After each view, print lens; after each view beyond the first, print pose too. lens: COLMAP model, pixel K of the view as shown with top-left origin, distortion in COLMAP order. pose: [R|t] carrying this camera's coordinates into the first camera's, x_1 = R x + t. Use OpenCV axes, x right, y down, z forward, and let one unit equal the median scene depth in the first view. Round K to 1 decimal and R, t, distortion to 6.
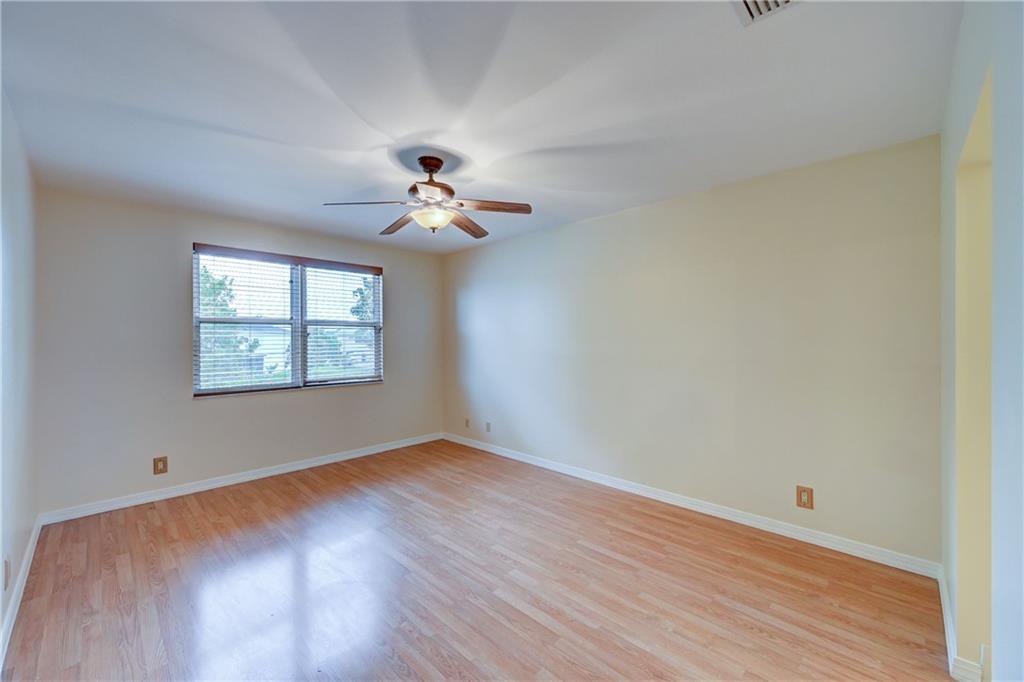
lens RADIAL K [[405.9, 0, 510.4], [0, 405.9, 344.7], [0, 0, 1]] dist [0.001620, 0.000321]
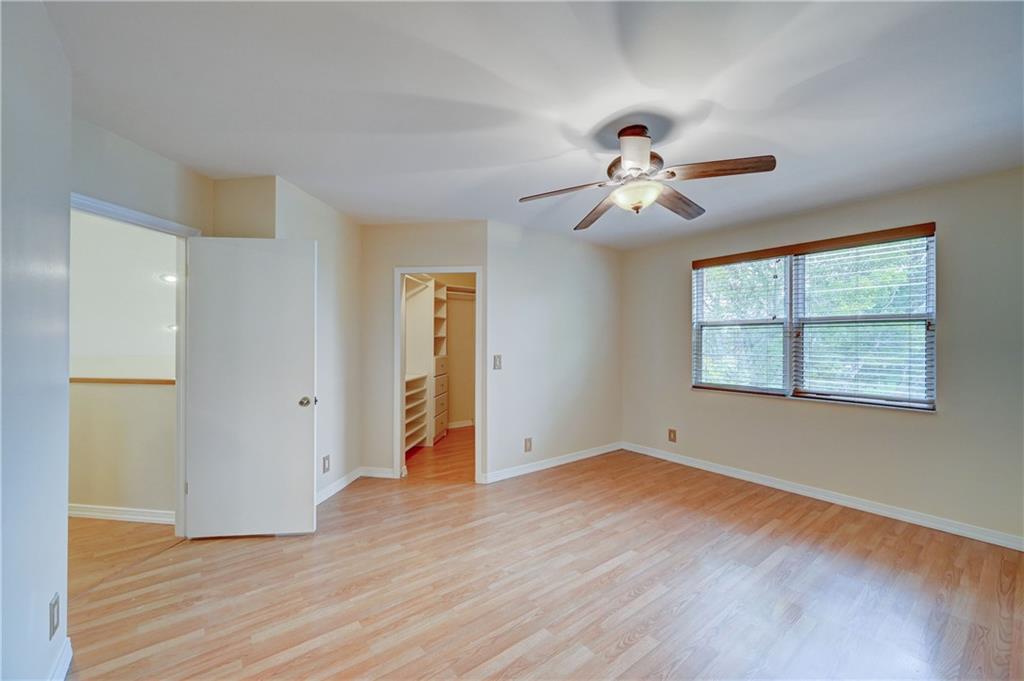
lens RADIAL K [[404.5, 0, 508.2], [0, 404.5, 342.5], [0, 0, 1]] dist [-0.001448, 0.000737]
pose [[-0.148754, 0.003523, -0.988868, 0.567977], [-0.018476, 0.999809, 0.006341, -0.004982], [0.988702, 0.019213, -0.148661, 0.718477]]
